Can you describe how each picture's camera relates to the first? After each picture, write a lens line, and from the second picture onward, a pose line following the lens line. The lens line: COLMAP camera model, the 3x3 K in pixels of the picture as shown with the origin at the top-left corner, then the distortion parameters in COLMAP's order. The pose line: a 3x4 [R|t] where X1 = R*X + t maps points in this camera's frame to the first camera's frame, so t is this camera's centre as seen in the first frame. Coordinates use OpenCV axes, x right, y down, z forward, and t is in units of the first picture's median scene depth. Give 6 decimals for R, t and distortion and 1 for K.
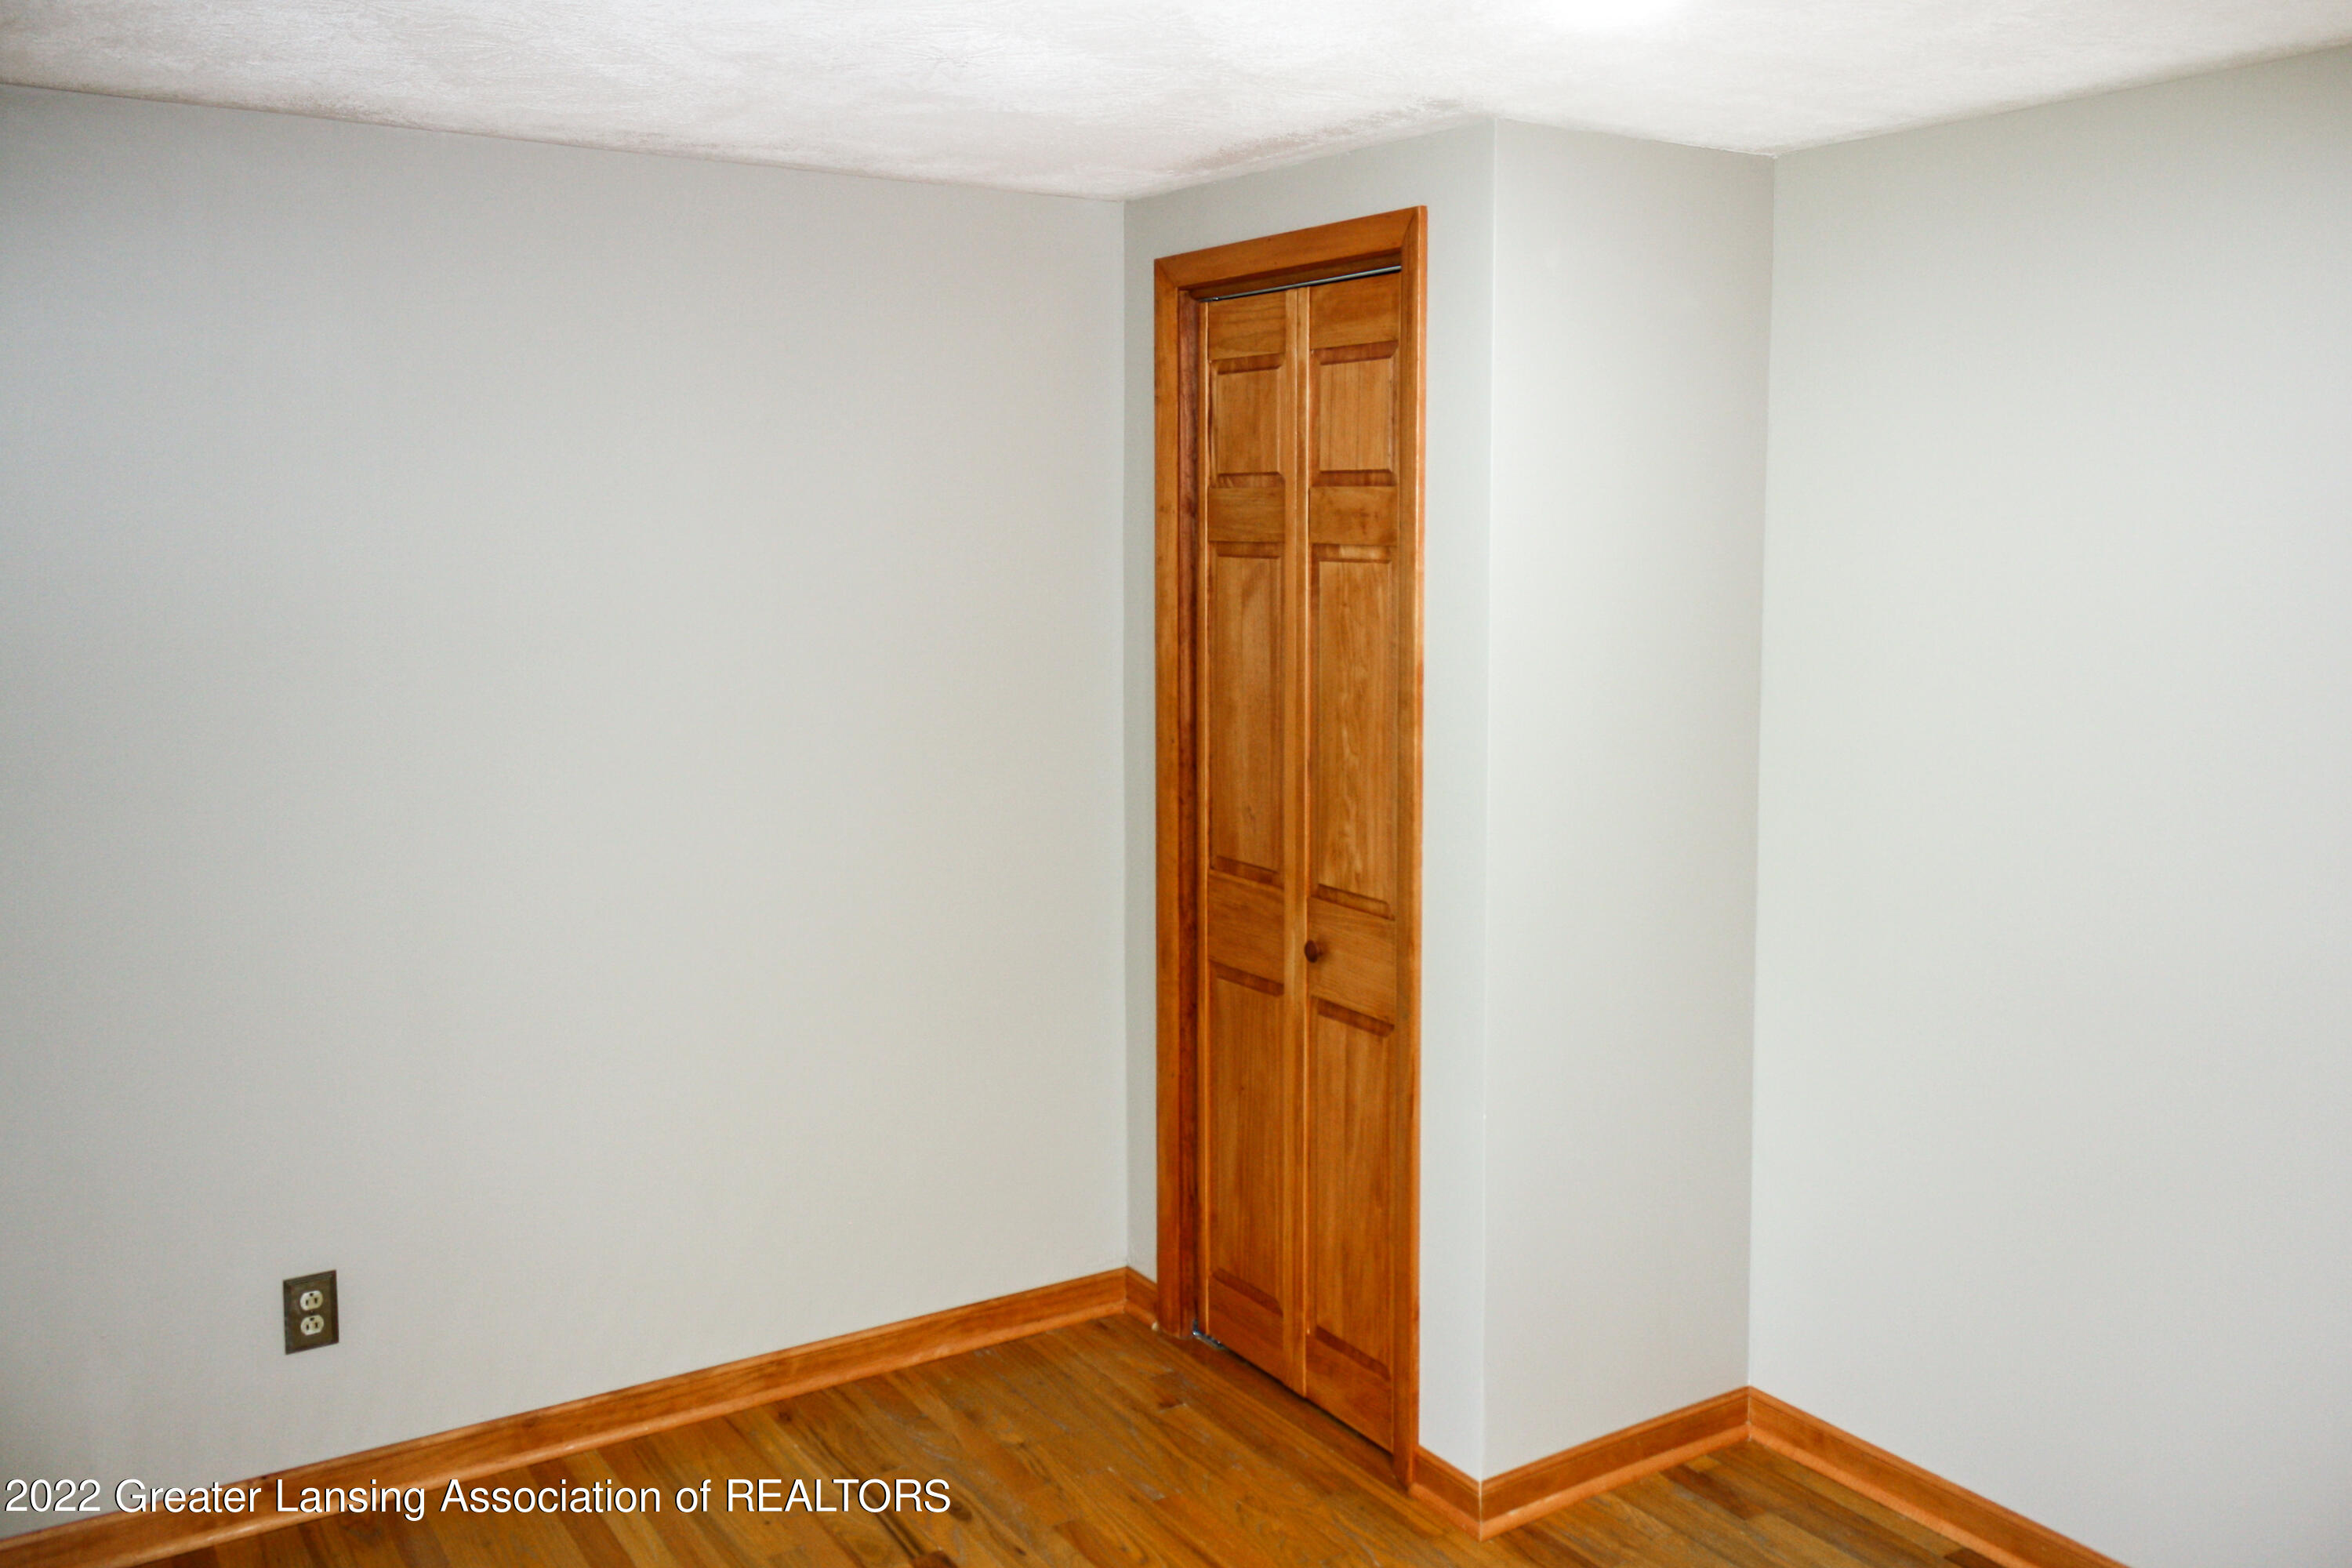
lens RADIAL K [[1981.9, 0, 1175.2], [0, 1981.9, 785.4], [0, 0, 1]] dist [-0.002479, -0.002045]
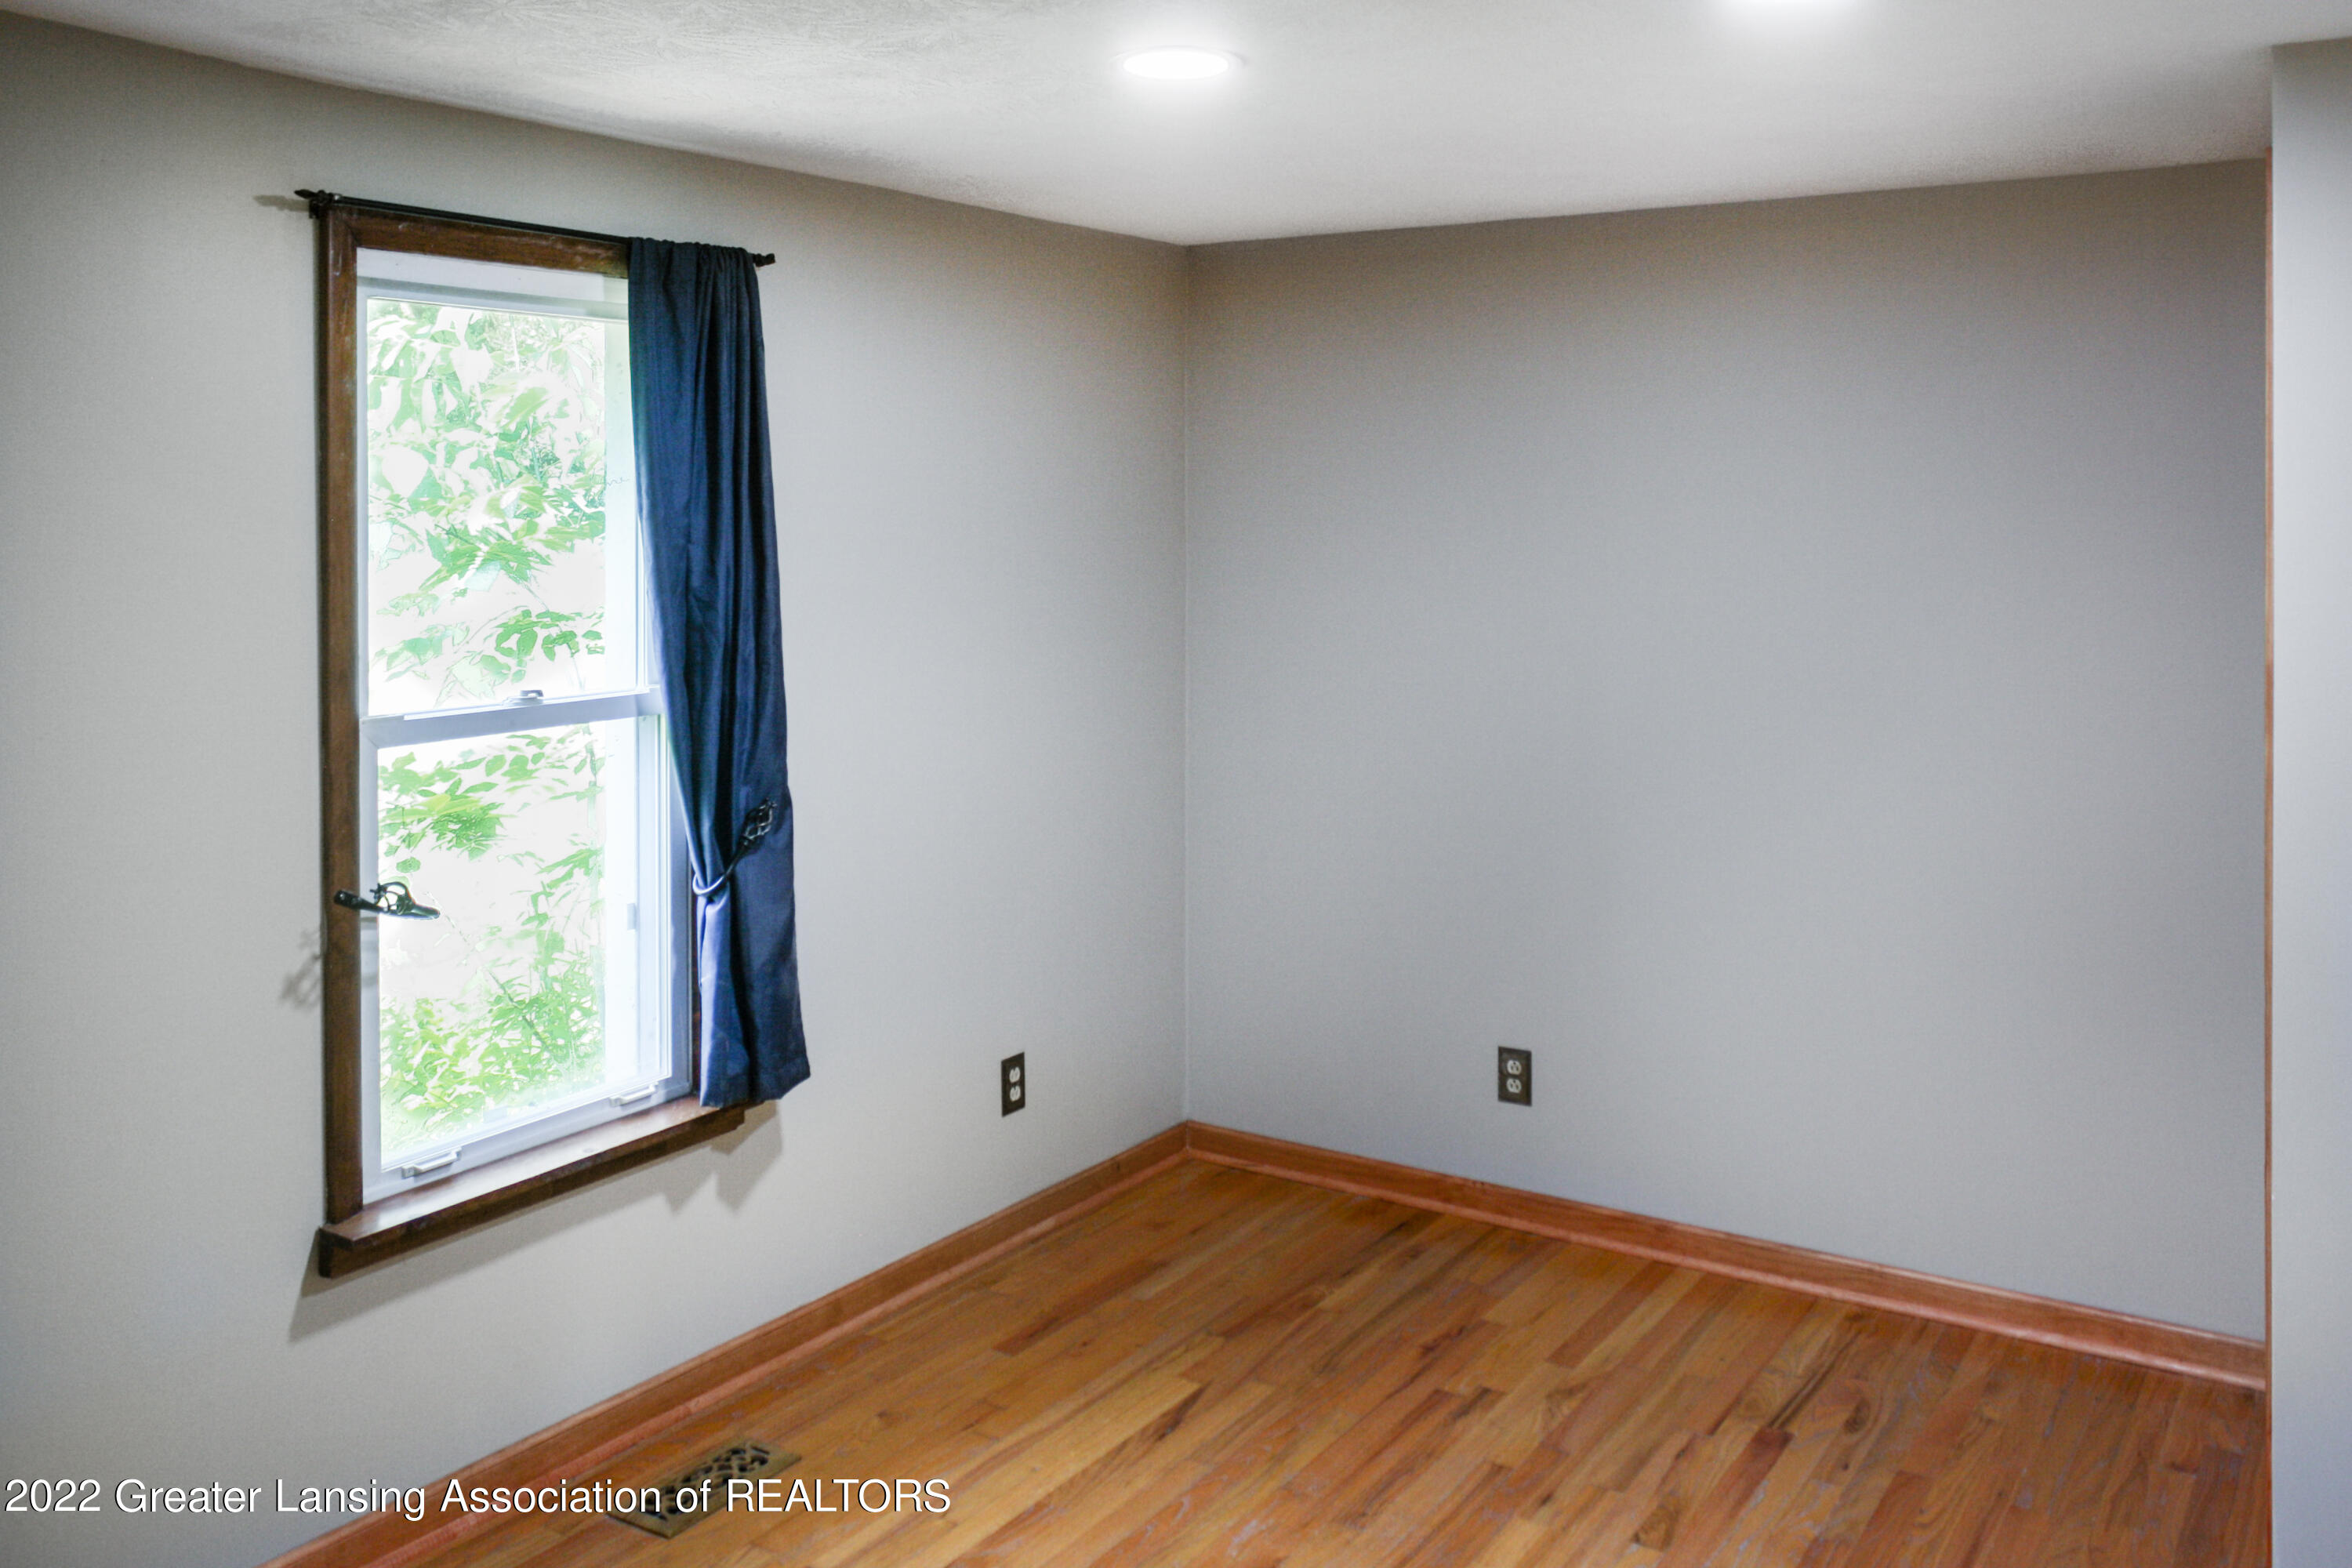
lens RADIAL K [[1981.9, 0, 1173.7], [0, 1981.9, 782.3], [0, 0, 1]] dist [-0.002479, -0.002045]
pose [[0.422402, 0.137785, -0.895875, 0.665187], [-0.137001, 0.986729, 0.087162, -0.022194], [0.895995, 0.085918, 0.435673, 0.172466]]
